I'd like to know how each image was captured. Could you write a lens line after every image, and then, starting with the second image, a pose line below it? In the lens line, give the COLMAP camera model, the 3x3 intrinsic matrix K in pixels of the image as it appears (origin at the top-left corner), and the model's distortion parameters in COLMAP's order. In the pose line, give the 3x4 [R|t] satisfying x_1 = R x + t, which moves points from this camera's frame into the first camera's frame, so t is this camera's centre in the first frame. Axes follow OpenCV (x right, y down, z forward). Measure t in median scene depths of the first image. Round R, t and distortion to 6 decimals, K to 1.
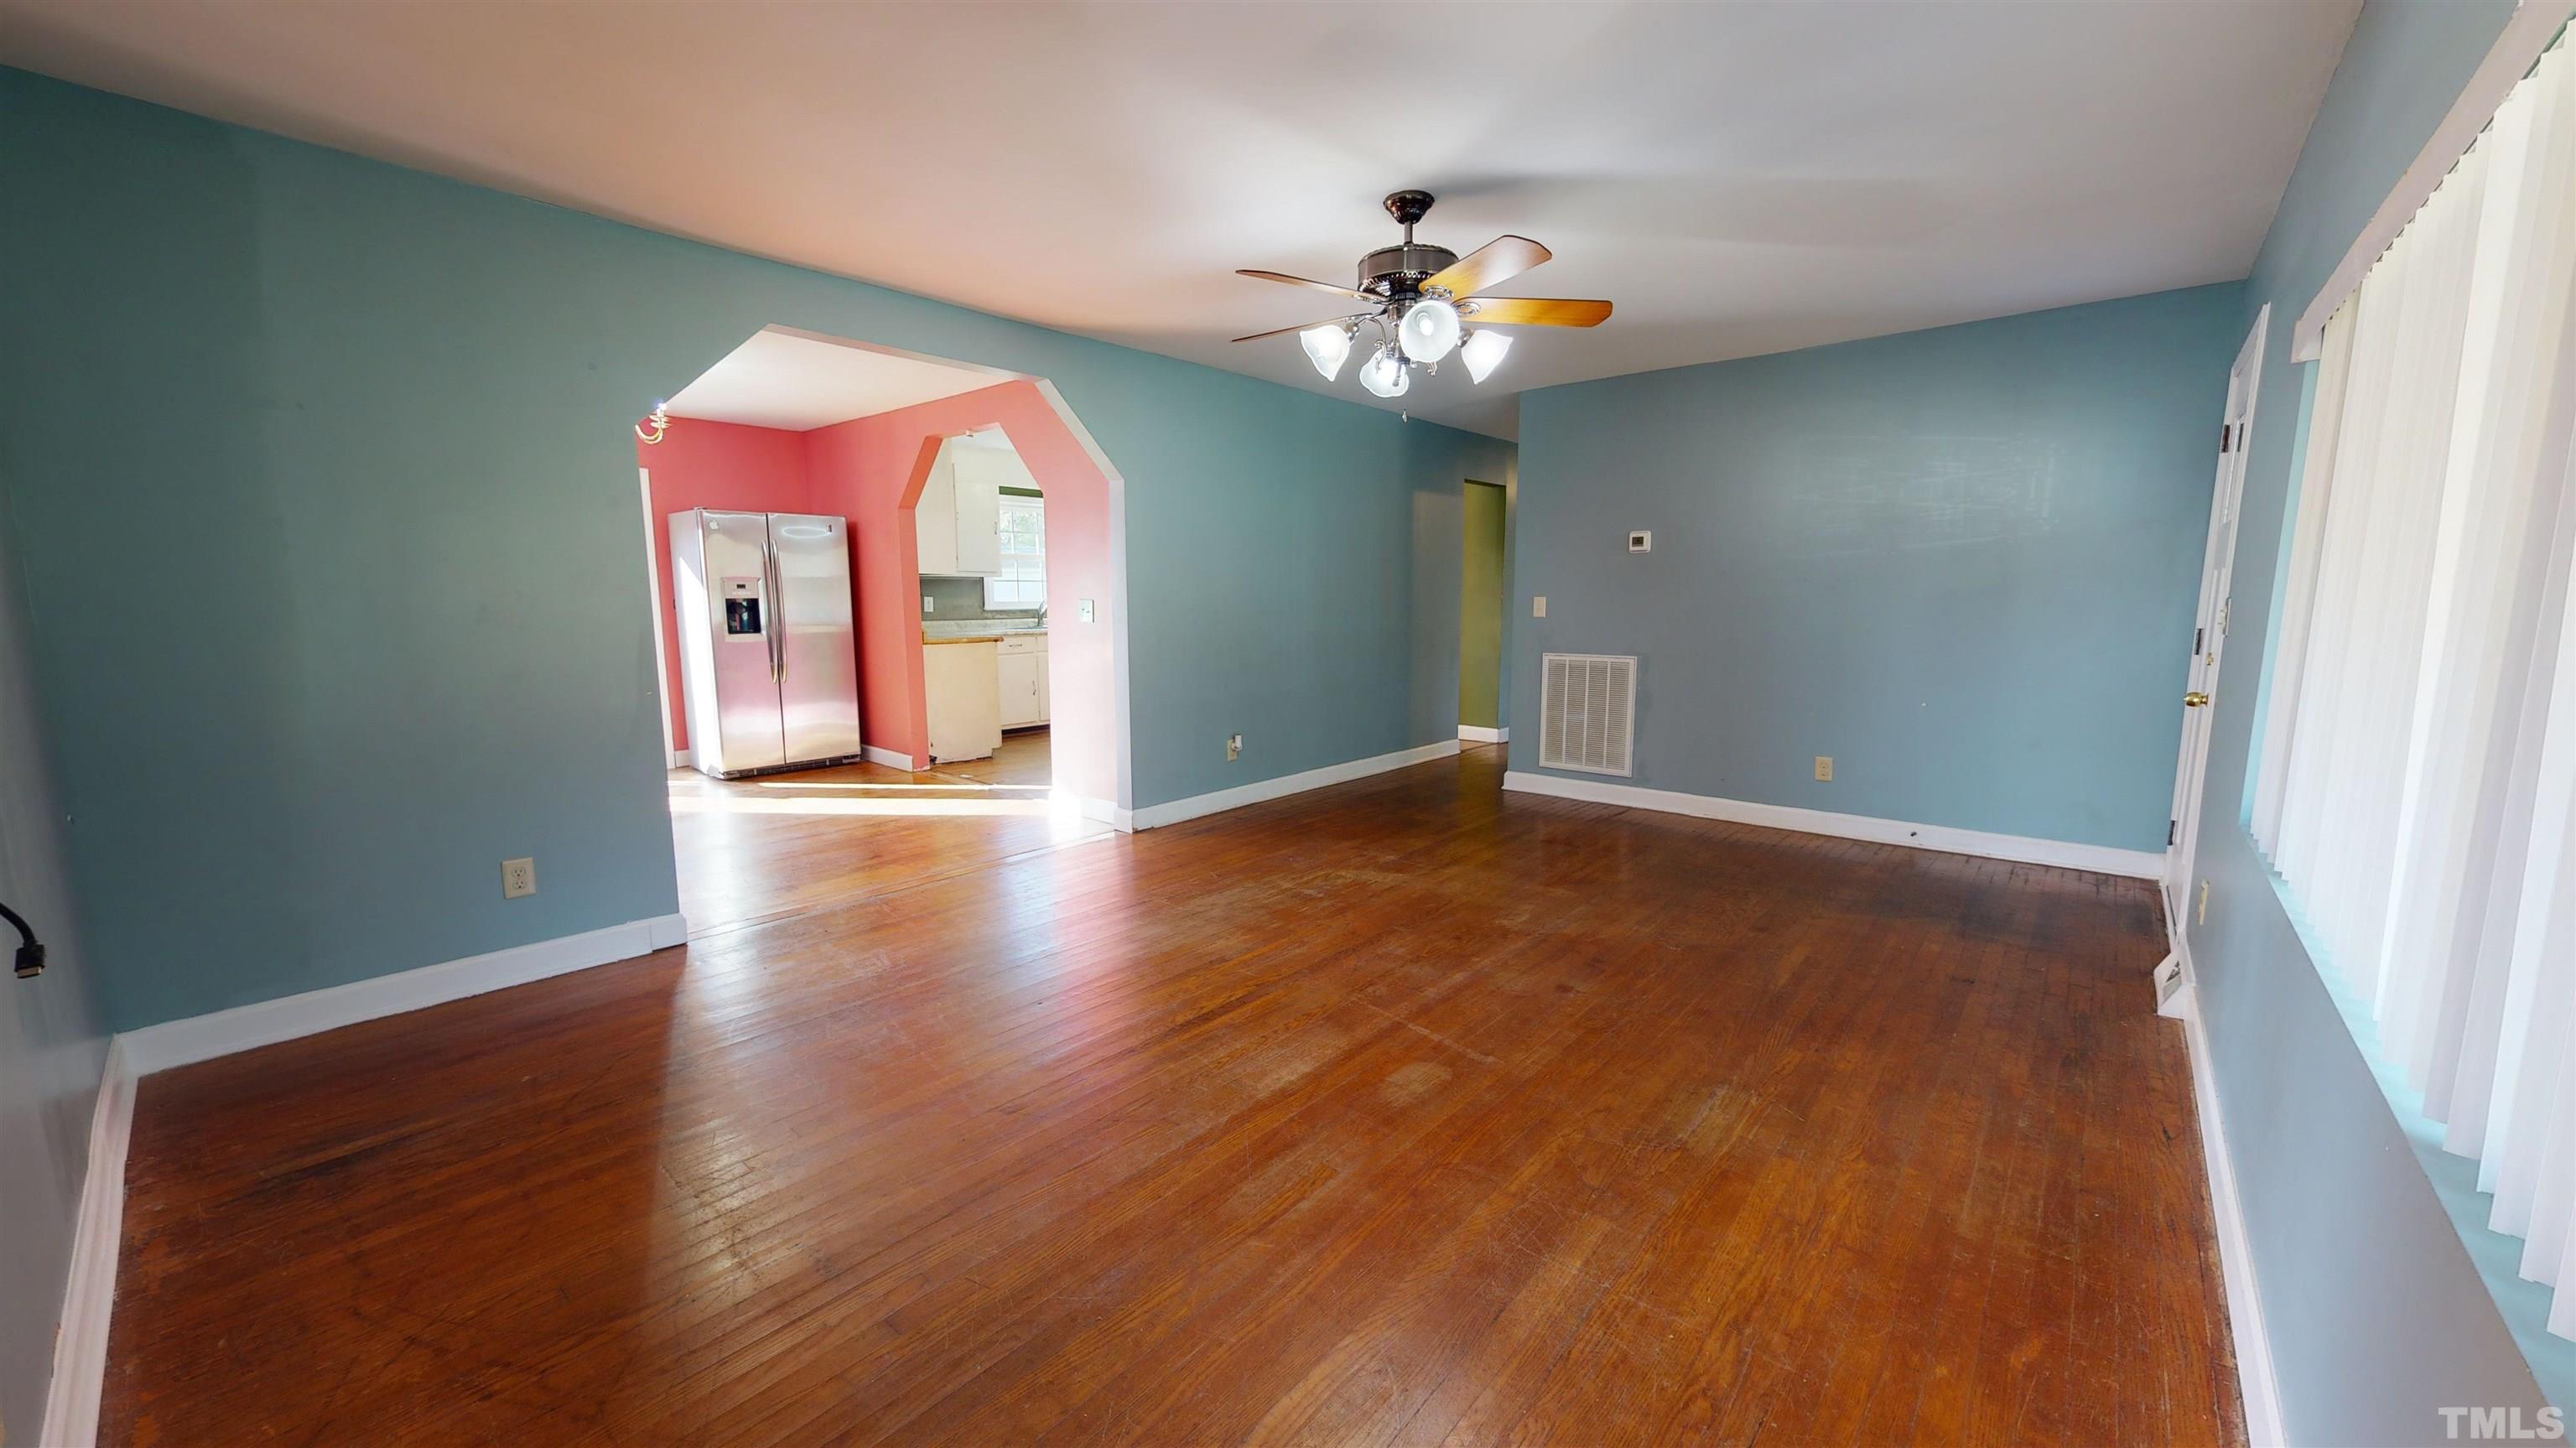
lens RADIAL K [[944.1, 0, 1288.0], [0, 944.1, 724.0], [0, 0, 1]] dist [-0.000073, -0.000326]
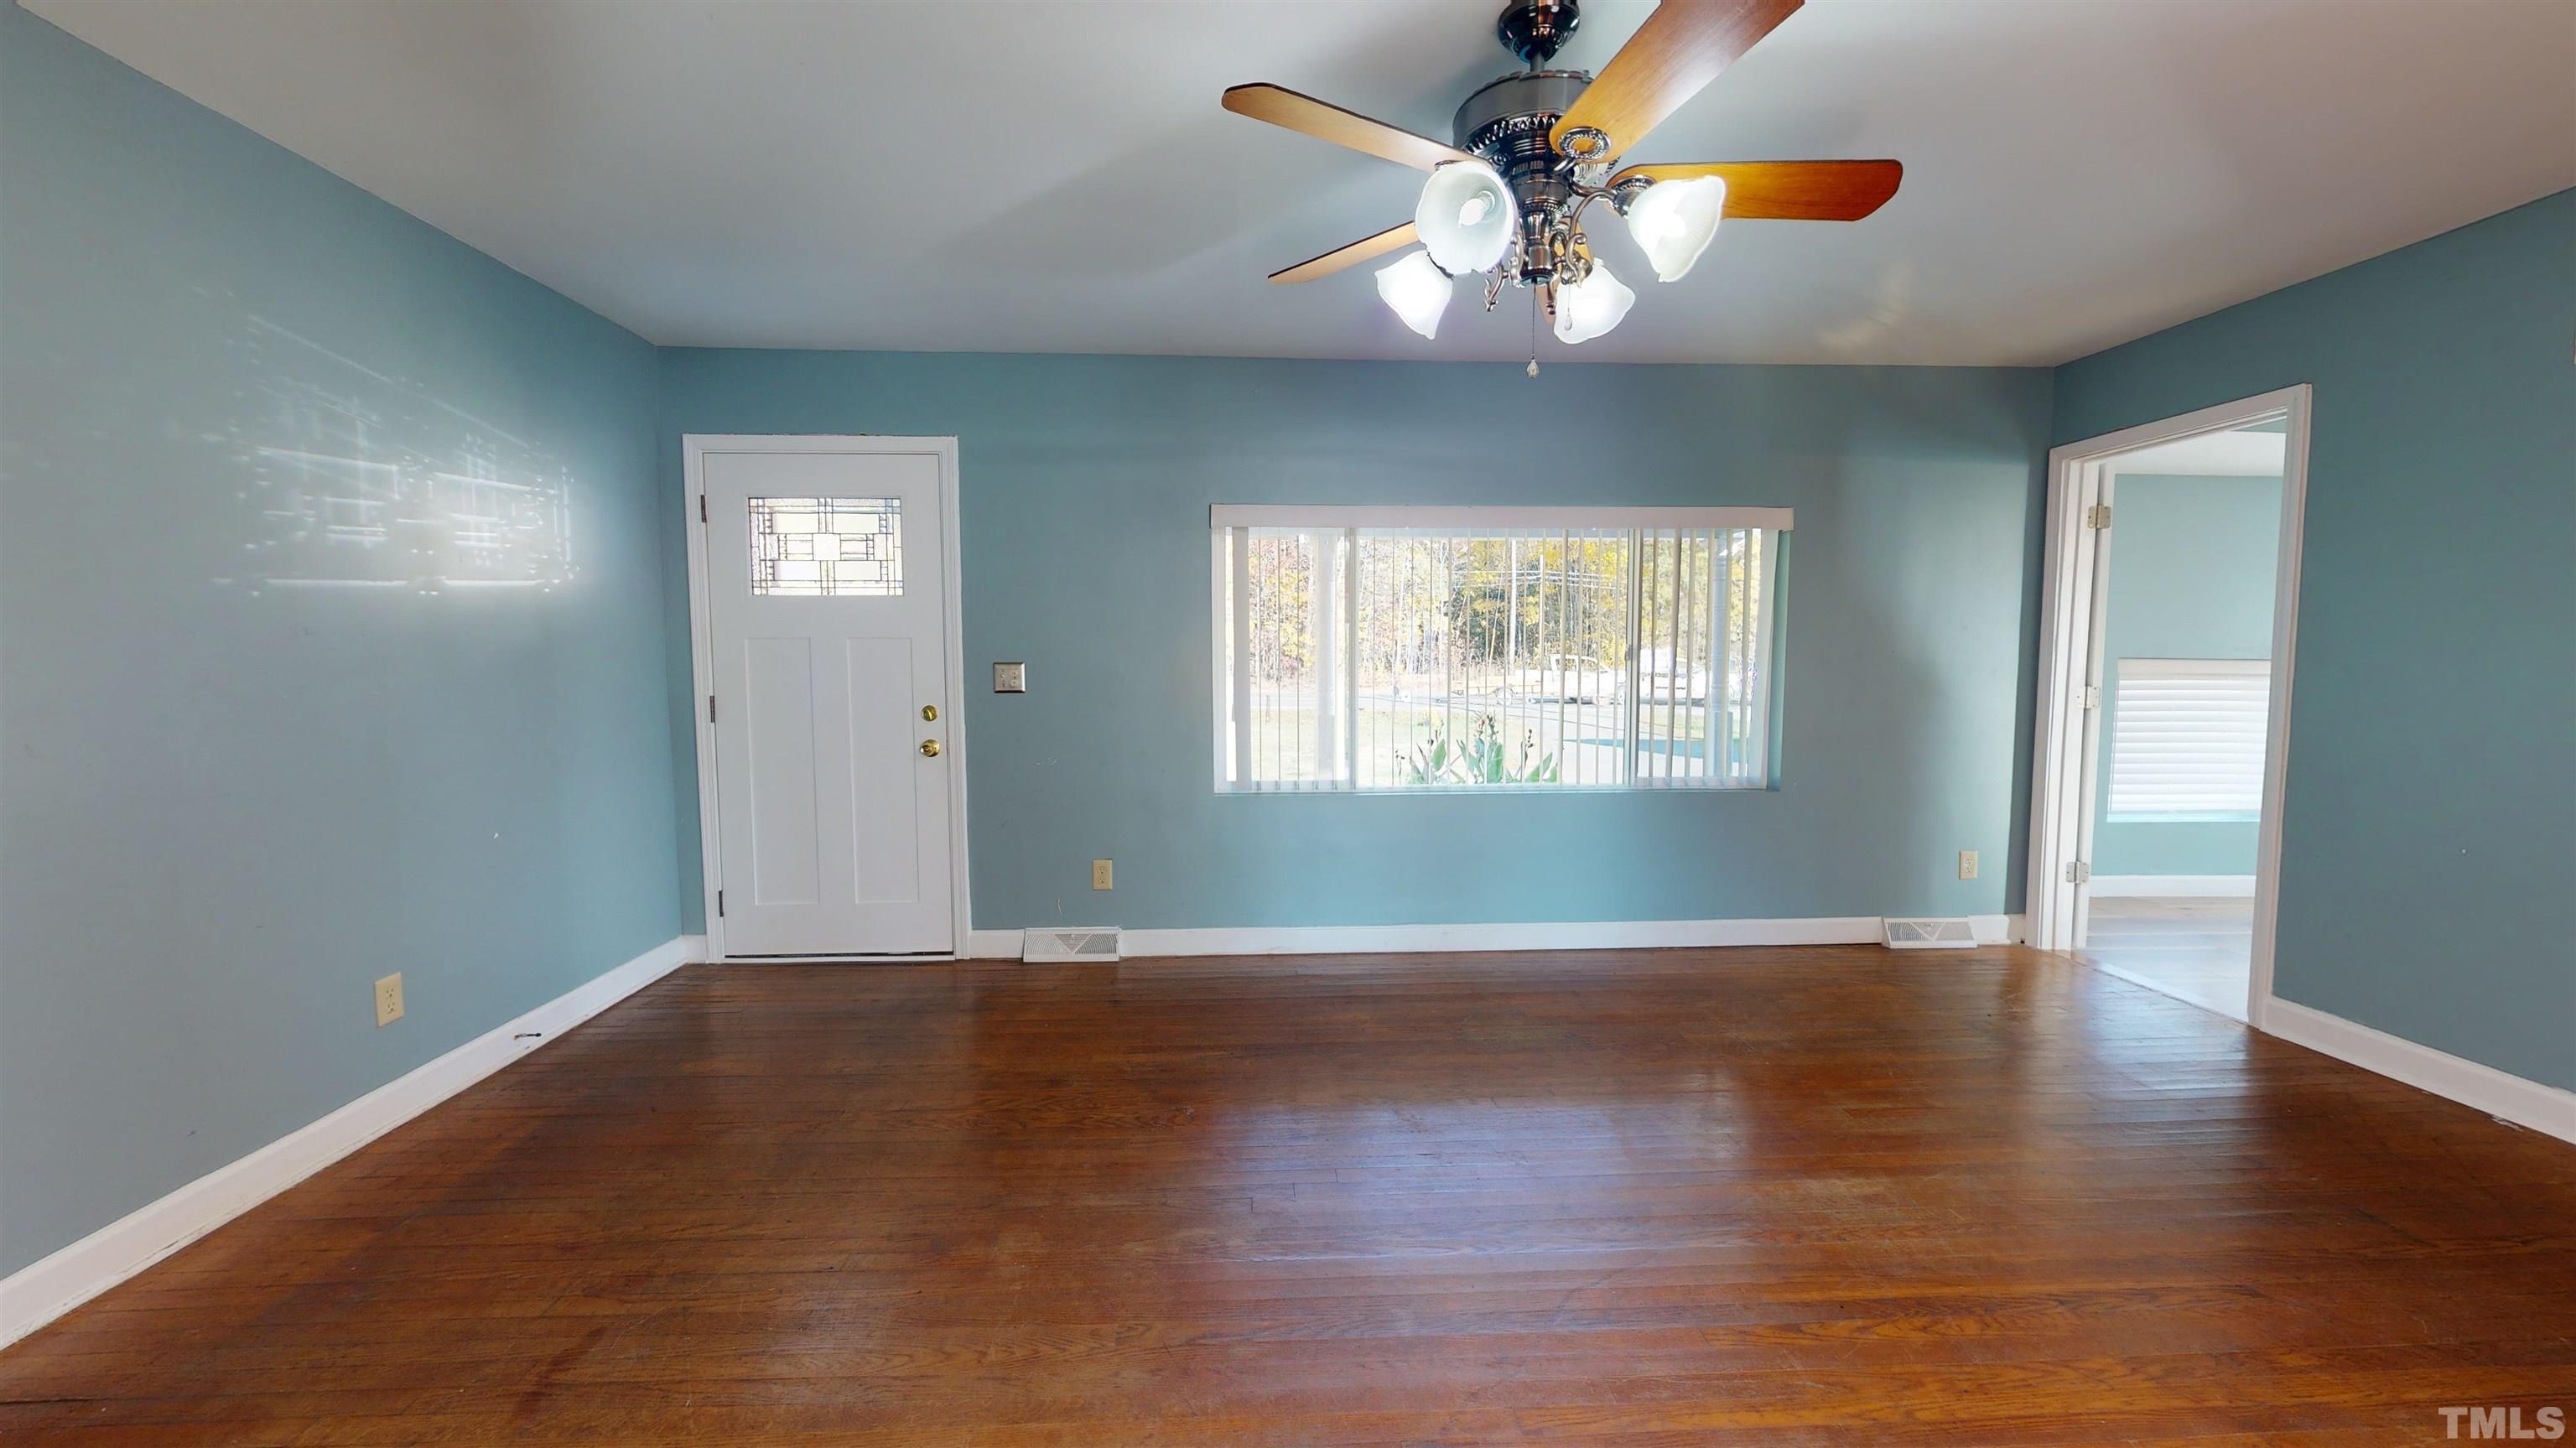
lens RADIAL K [[944.1, 0, 1288.0], [0, 944.1, 724.0], [0, 0, 1]] dist [-0.000073, -0.000326]
pose [[-0.691413, -0.048104, 0.720857, -0.191247], [0.101556, 0.981402, 0.162898, -0.189677], [-0.715287, 0.185837, -0.673669, 1.371214]]
